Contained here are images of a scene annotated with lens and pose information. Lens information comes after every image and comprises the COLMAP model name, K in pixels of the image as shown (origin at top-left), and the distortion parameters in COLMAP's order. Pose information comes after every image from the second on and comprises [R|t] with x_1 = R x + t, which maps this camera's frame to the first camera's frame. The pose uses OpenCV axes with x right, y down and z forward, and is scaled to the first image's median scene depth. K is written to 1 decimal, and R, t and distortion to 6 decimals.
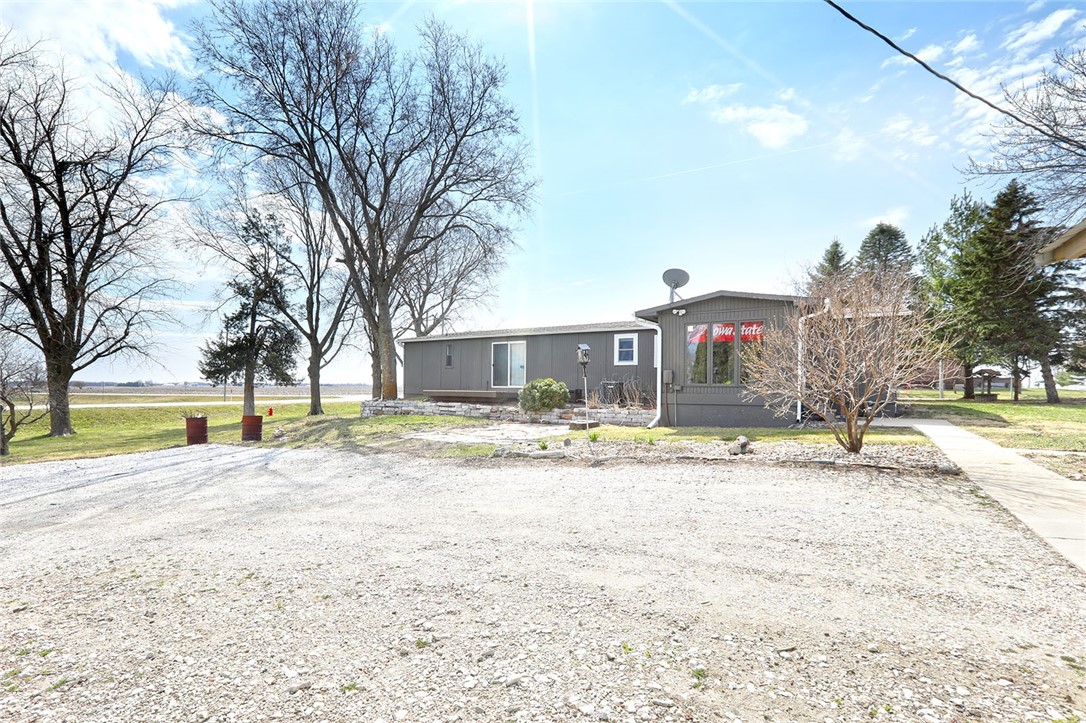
lens RADIAL K [[516.7, 0, 581.8], [0, 516.7, 387.1], [0, 0, 1]] dist [-0.010822, 0.002173]
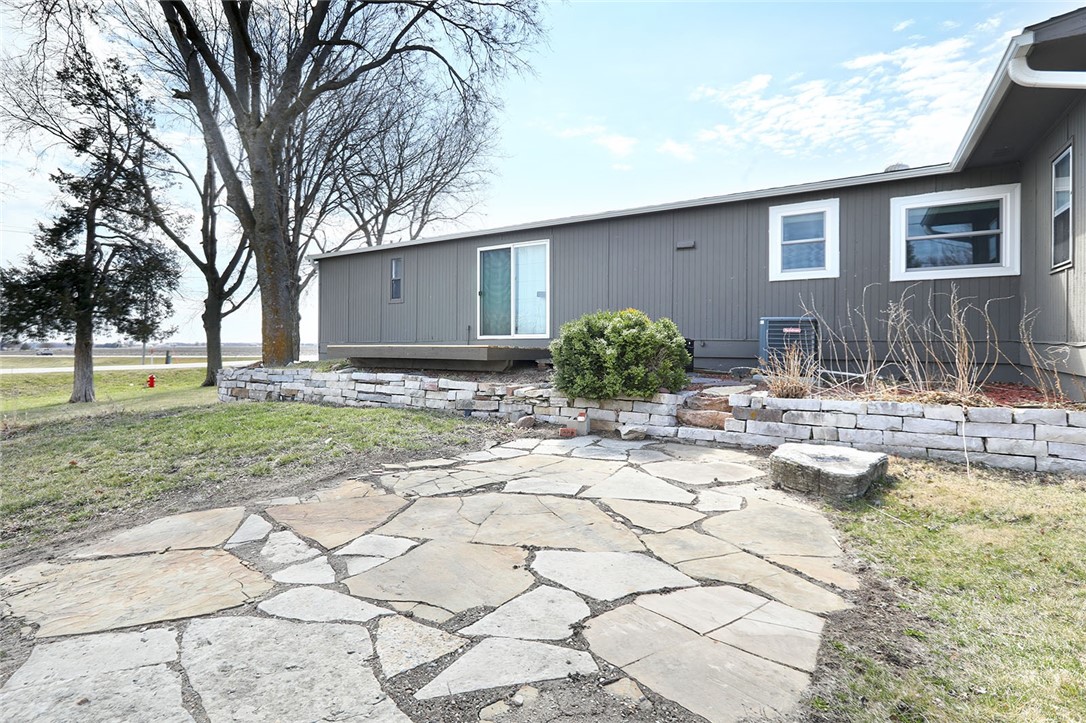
lens RADIAL K [[516.7, 0, 544.5], [0, 516.7, 353.8], [0, 0, 1]] dist [-0.010822, 0.002173]
pose [[0.998791, -0.007359, -0.048611, -0.096762], [0.008192, 0.999823, 0.016961, 0.007859], [0.048478, -0.017338, 0.998674, 0.567615]]
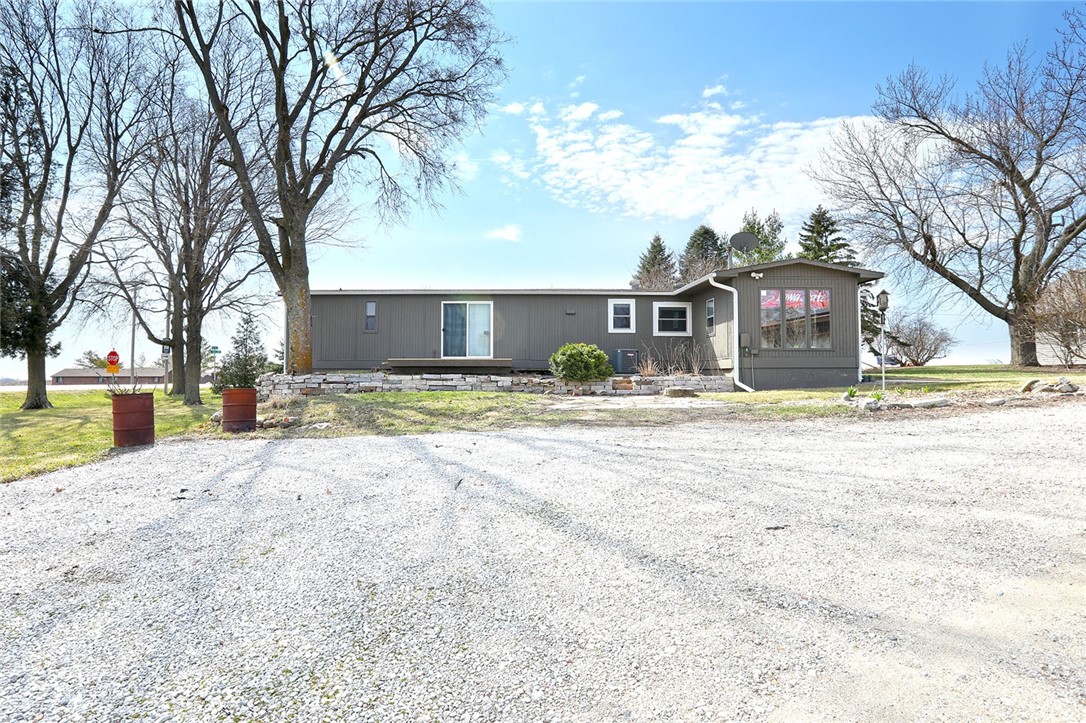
lens RADIAL K [[516.7, 0, 533.7], [0, 516.7, 363.2], [0, 0, 1]] dist [-0.010822, 0.002173]
pose [[0.849463, 0.005472, 0.527619, -0.523456], [0.010281, 0.999585, -0.026919, 0.034161], [-0.527547, 0.028291, 0.849054, 0.291264]]
